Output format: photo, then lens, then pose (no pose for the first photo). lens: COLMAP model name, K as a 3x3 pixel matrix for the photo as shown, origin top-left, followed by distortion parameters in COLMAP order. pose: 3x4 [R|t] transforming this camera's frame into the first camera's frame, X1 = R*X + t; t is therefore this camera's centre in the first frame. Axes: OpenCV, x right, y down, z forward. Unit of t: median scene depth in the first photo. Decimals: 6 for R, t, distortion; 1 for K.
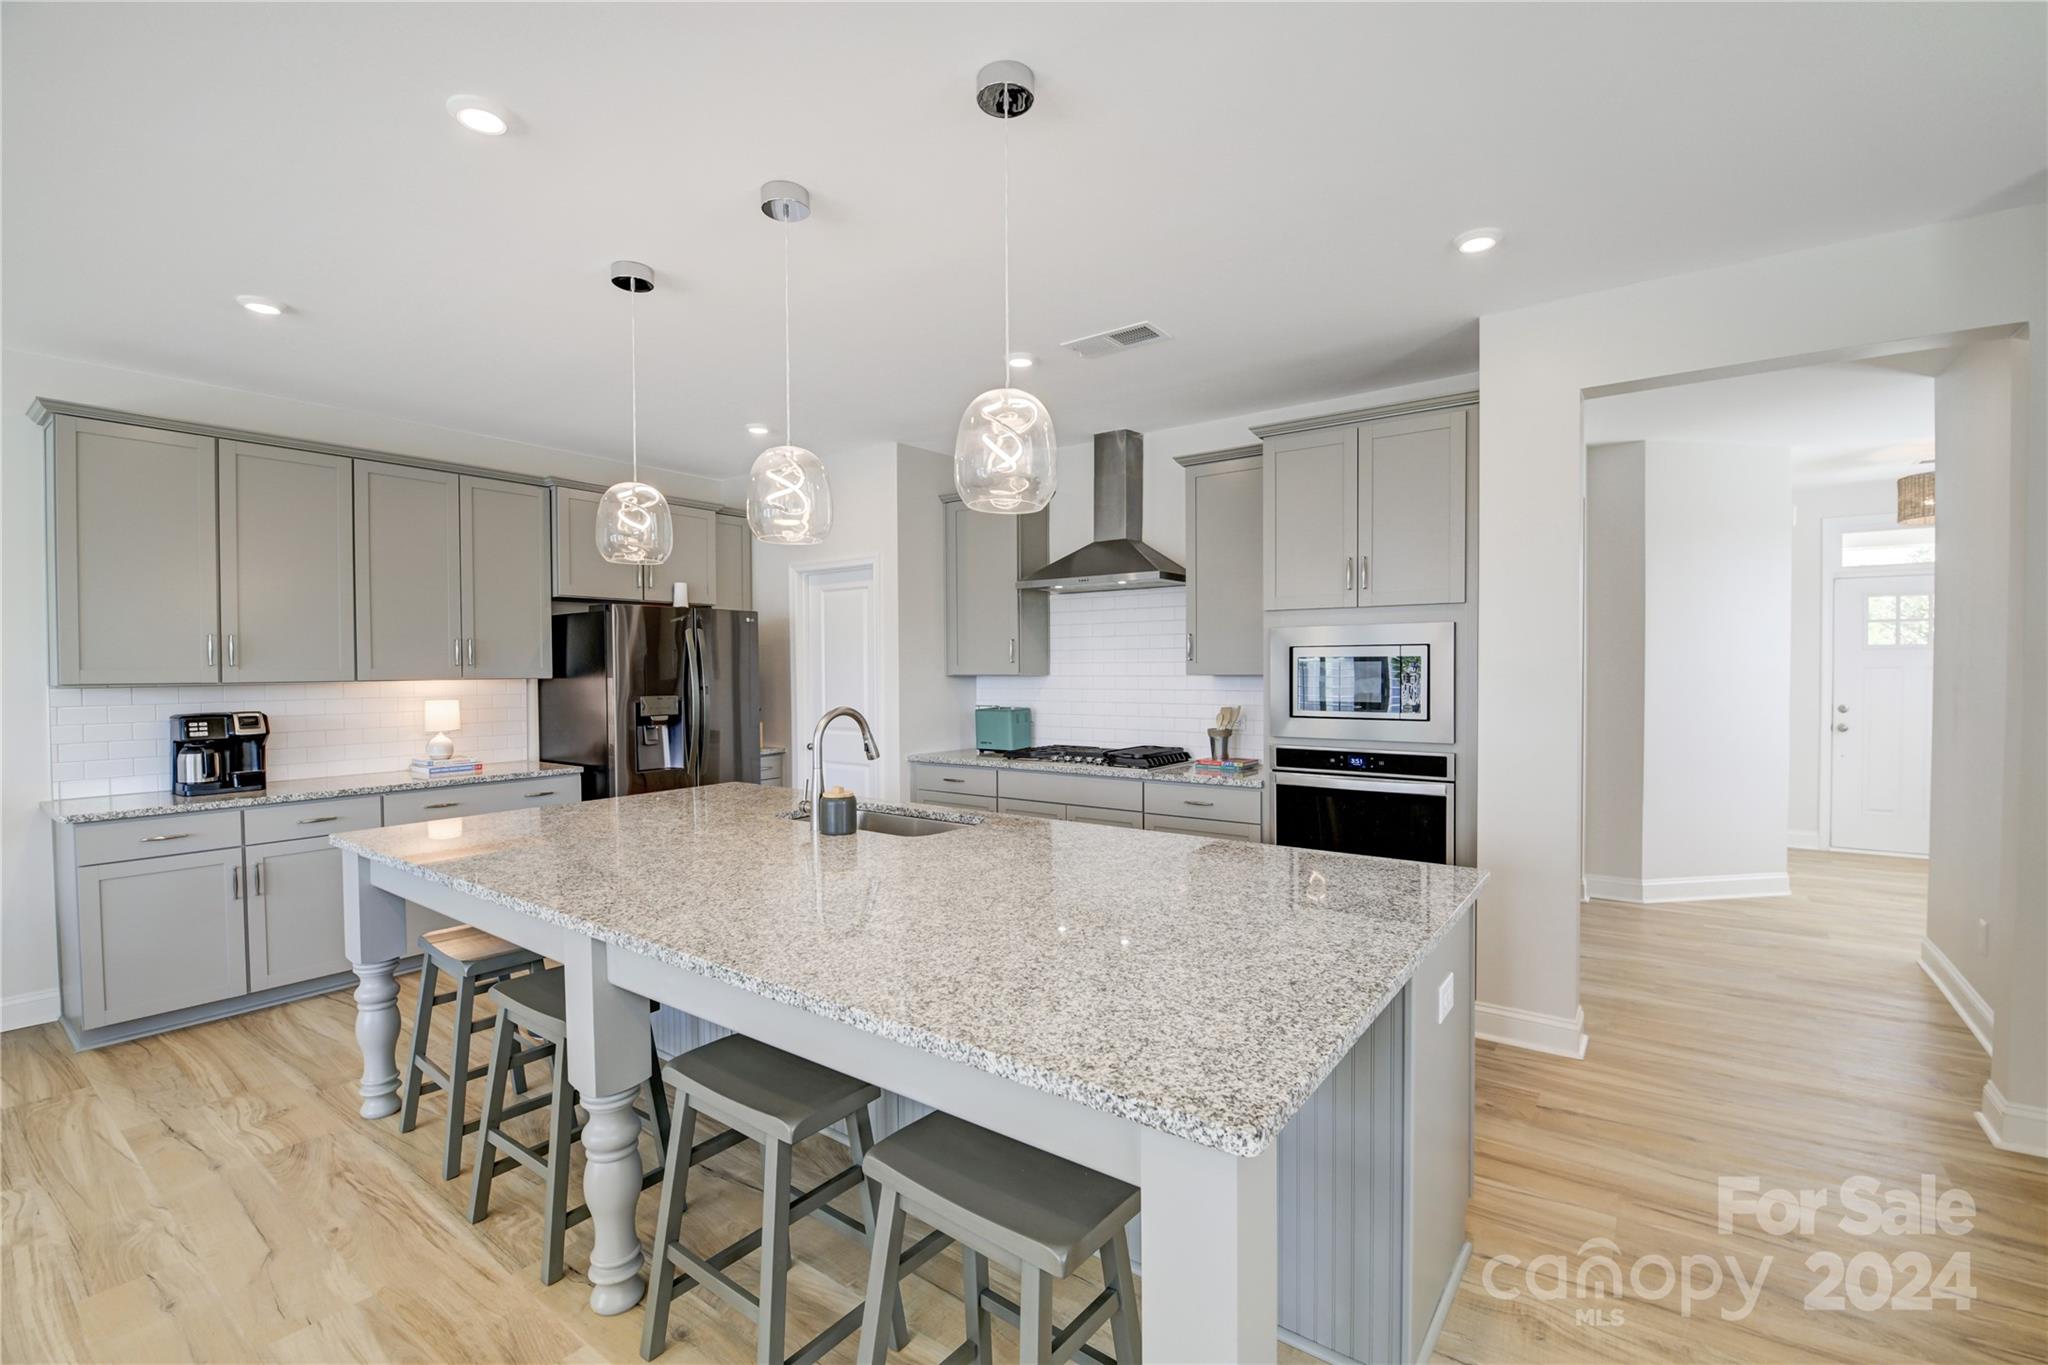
lens RADIAL K [[885.6, 0, 1044.4], [0, 885.6, 675.5], [0, 0, 1]] dist [-0.003839, -0.008163]
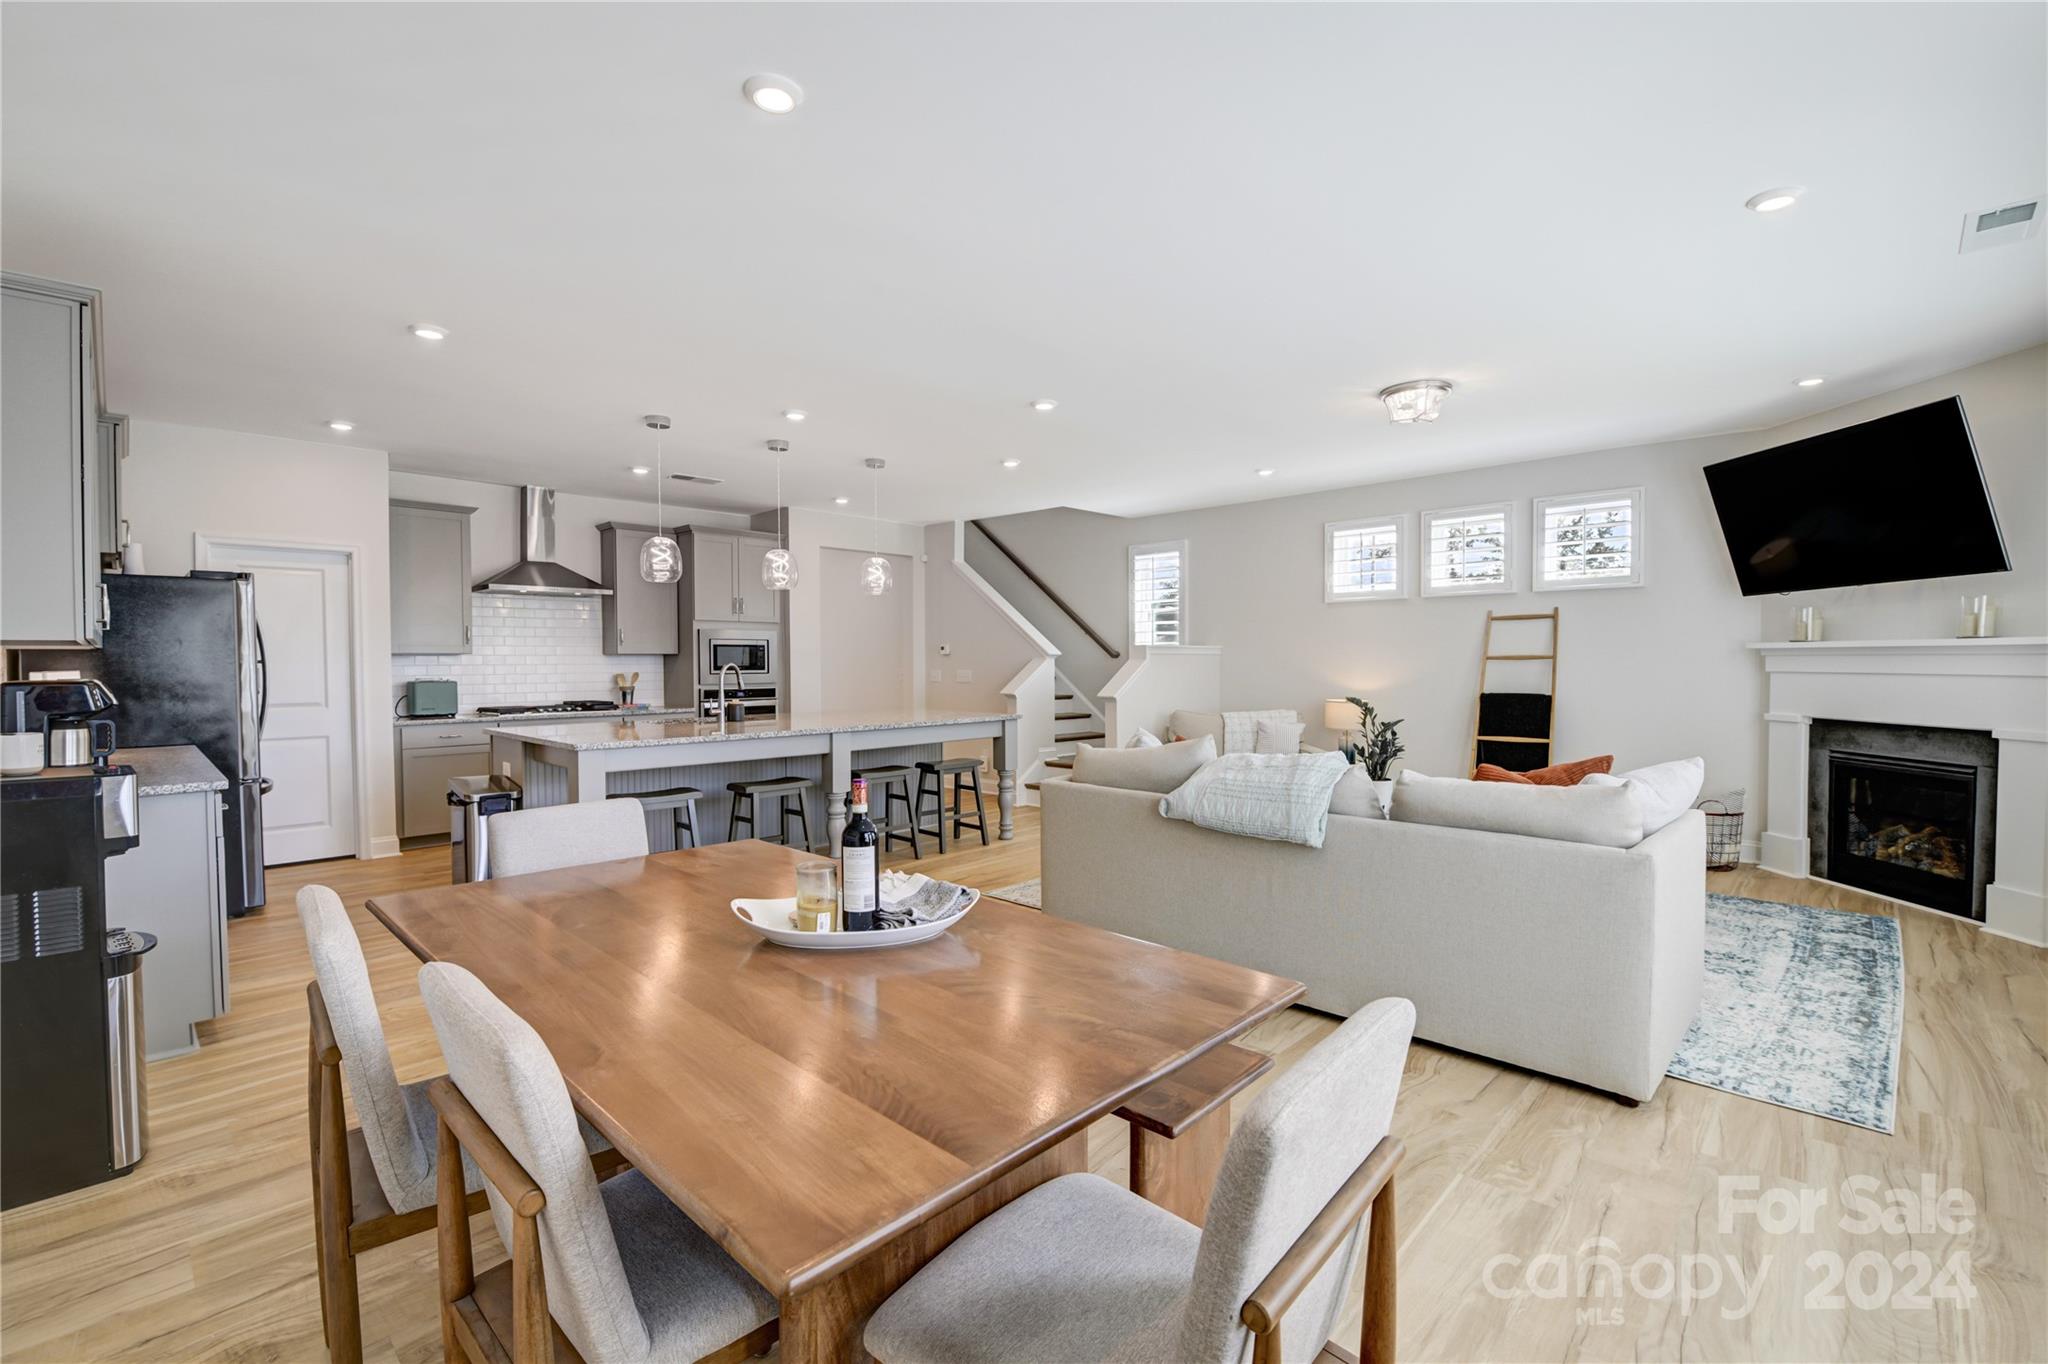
lens RADIAL K [[885.6, 0, 1022.7], [0, 885.6, 681.6], [0, 0, 1]] dist [-0.003839, -0.008163]
pose [[0.138862, -0.015626, 0.990188, -1.401825], [0.014708, 0.999798, 0.013715, 0.040468], [-0.990203, 0.012659, 0.139064, 0.019822]]
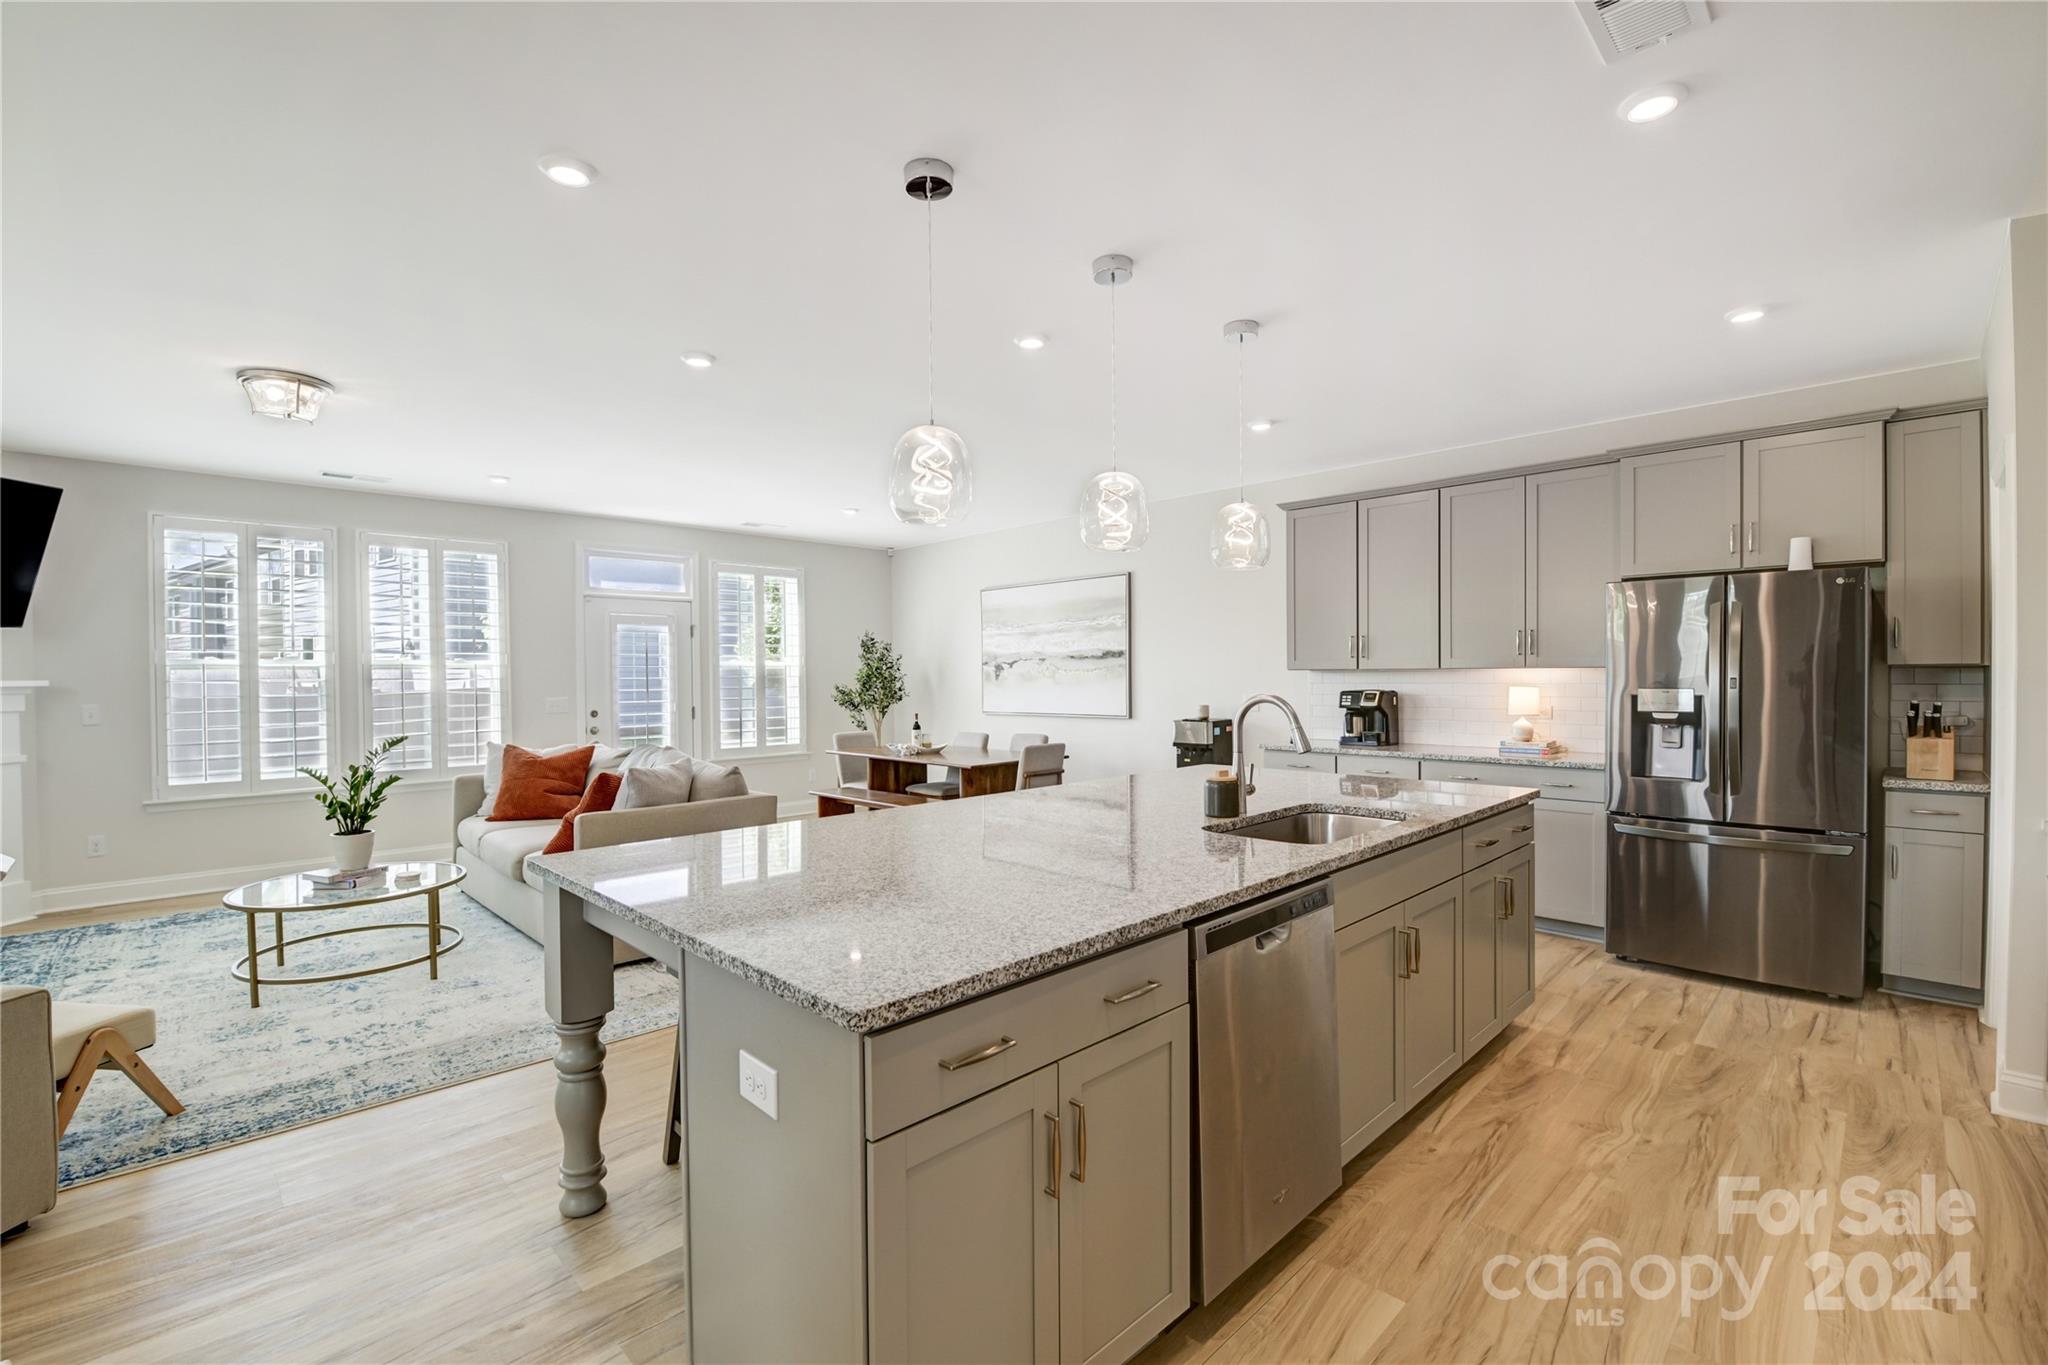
lens RADIAL K [[885.6, 0, 1014.7], [0, 885.6, 686.7], [0, 0, 1]] dist [-0.003839, -0.008163]
pose [[-0.166989, 0.022874, -0.985693, 0.515263], [-0.000111, 0.999730, 0.023219, 0.003230], [0.985959, 0.003987, -0.166942, 0.587679]]
